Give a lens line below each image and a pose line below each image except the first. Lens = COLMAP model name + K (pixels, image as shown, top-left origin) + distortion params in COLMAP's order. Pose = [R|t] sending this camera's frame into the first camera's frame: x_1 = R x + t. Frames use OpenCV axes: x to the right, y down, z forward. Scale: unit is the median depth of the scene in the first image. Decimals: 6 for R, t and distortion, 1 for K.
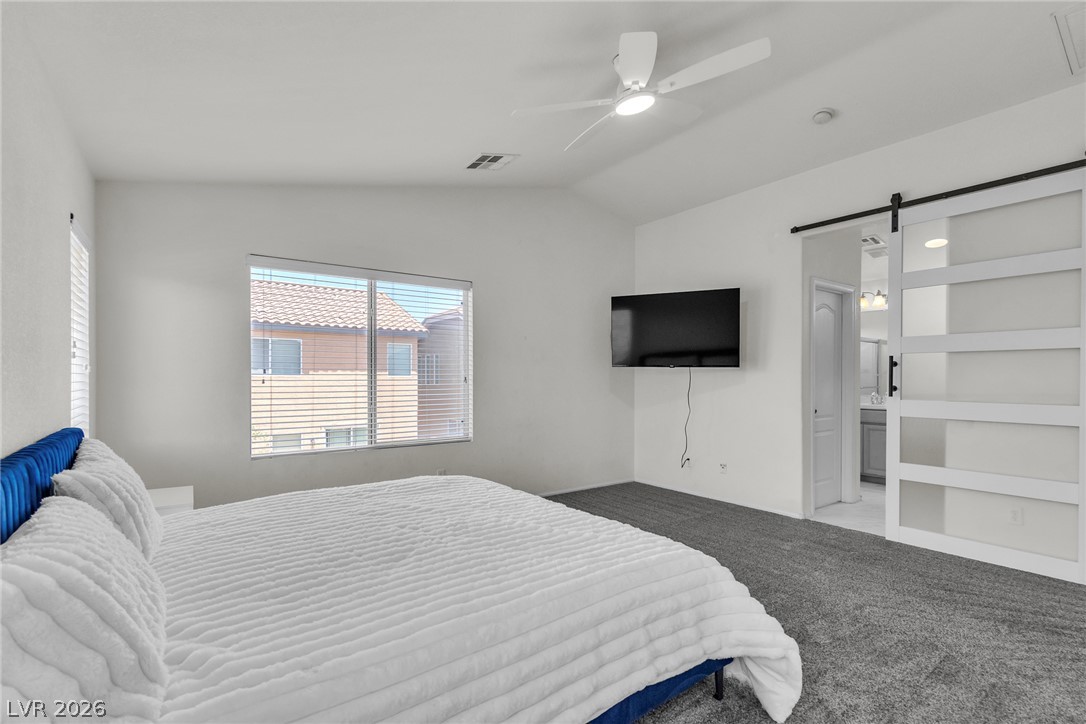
lens RADIAL K [[483.8, 0, 539.2], [0, 483.8, 382.0], [0, 0, 1]] dist [-0.002833, -0.000109]
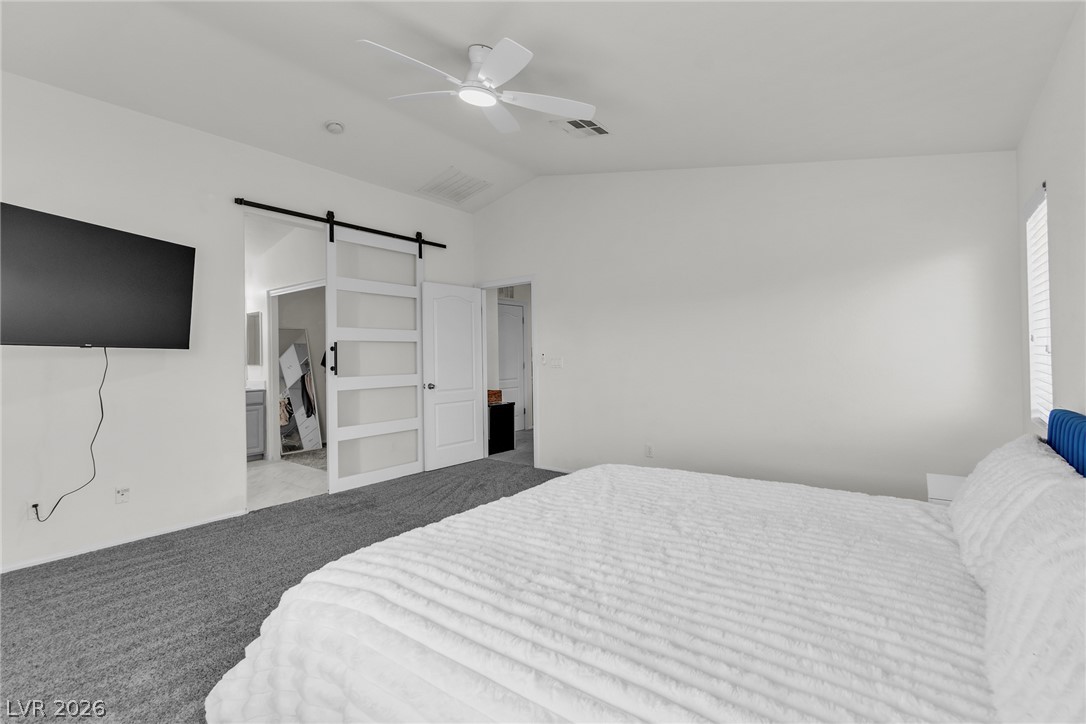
lens RADIAL K [[483.8, 0, 538.9], [0, 483.8, 357.4], [0, 0, 1]] dist [-0.002833, -0.000109]
pose [[-0.257158, 0.001120, 0.966369, -0.515128], [0.022177, 0.999743, 0.004743, -0.008633], [-0.966115, 0.022651, -0.257117, 0.703625]]
